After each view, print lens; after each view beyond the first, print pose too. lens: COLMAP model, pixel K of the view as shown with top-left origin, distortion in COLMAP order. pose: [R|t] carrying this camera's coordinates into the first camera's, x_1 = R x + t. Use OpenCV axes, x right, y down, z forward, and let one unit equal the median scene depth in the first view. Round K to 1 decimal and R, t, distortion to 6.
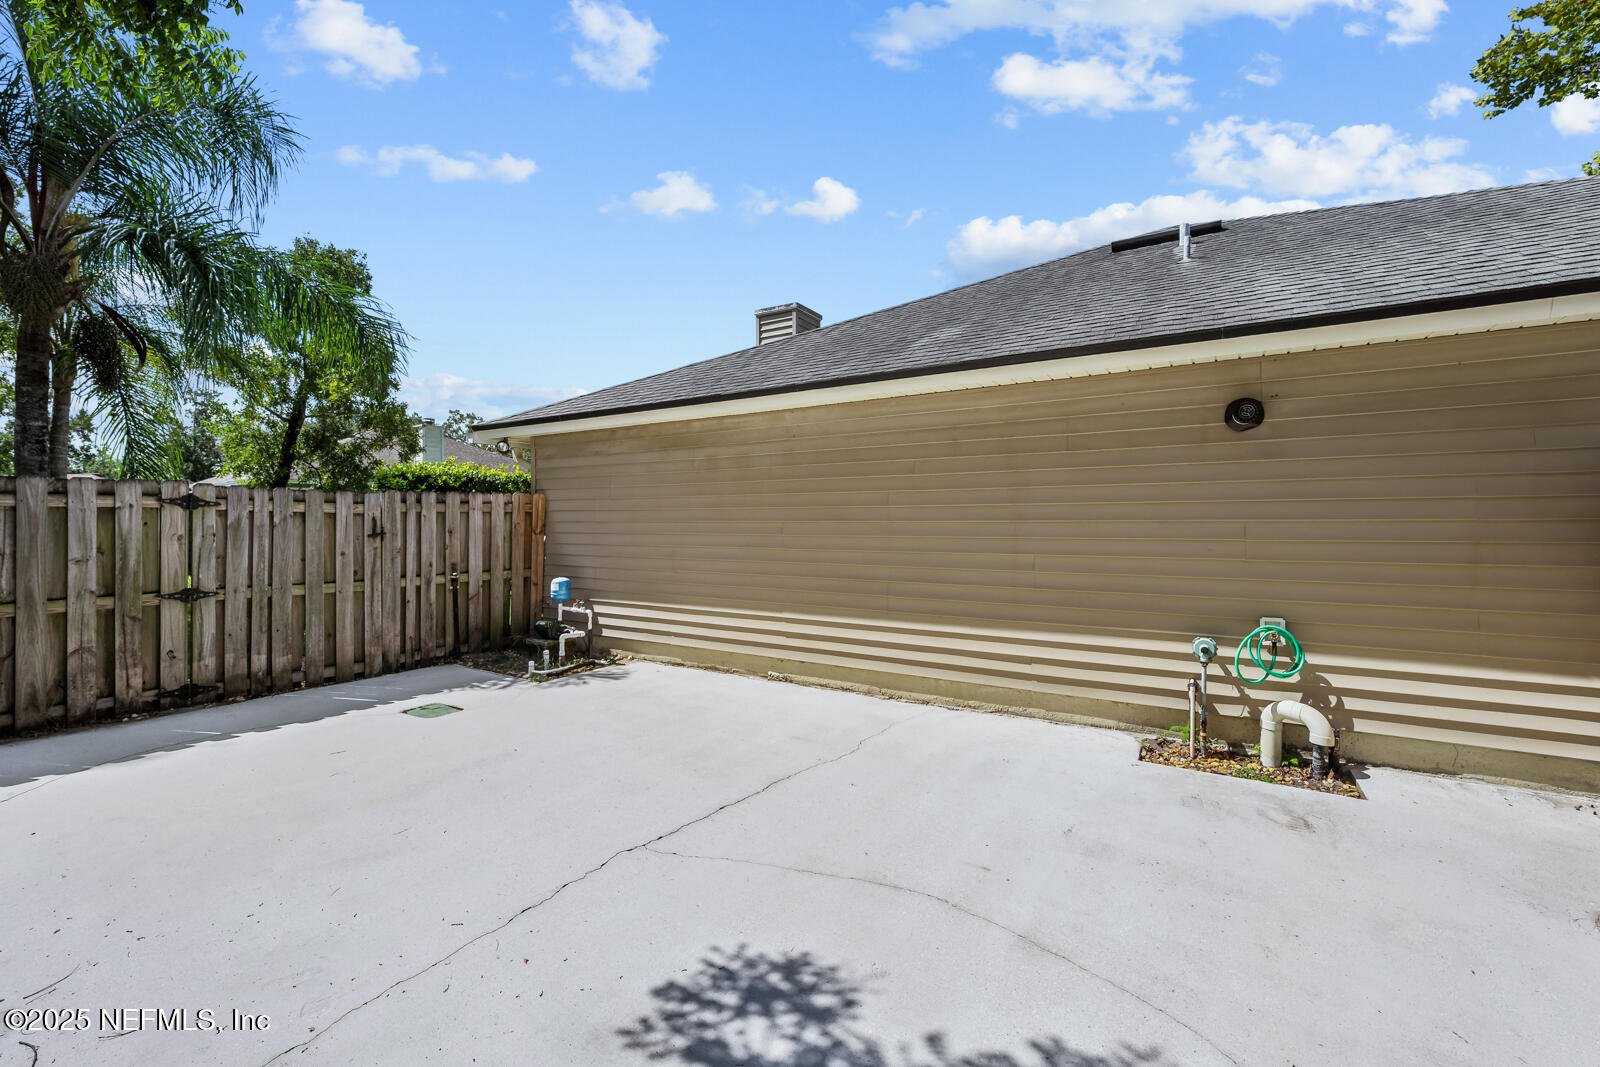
lens RADIAL K [[650.8, 0, 785.4], [0, 650.8, 536.7], [0, 0, 1]] dist [-0.001058, -0.000059]
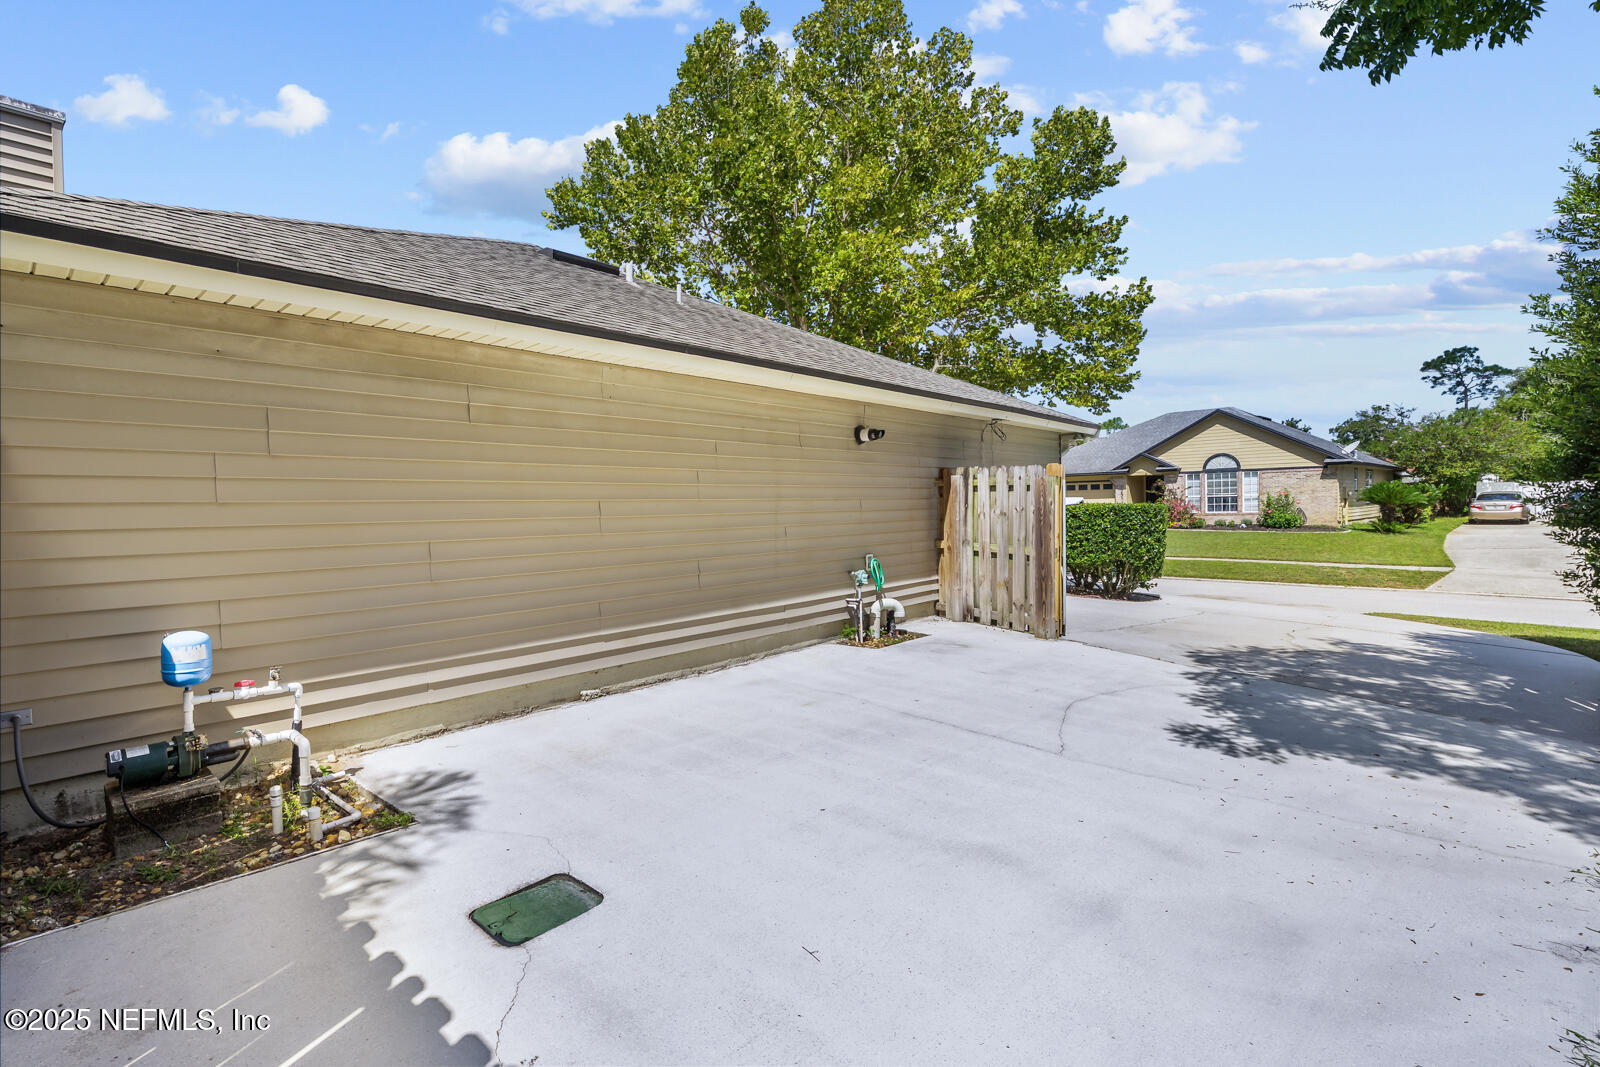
lens RADIAL K [[650.8, 0, 785.4], [0, 650.8, 536.7], [0, 0, 1]] dist [-0.001058, -0.000059]
pose [[0.264907, -0.051536, 0.962896, -1.427655], [0.034038, 0.998448, 0.044074, -0.011648], [-0.963673, 0.021099, 0.266250, 1.103186]]
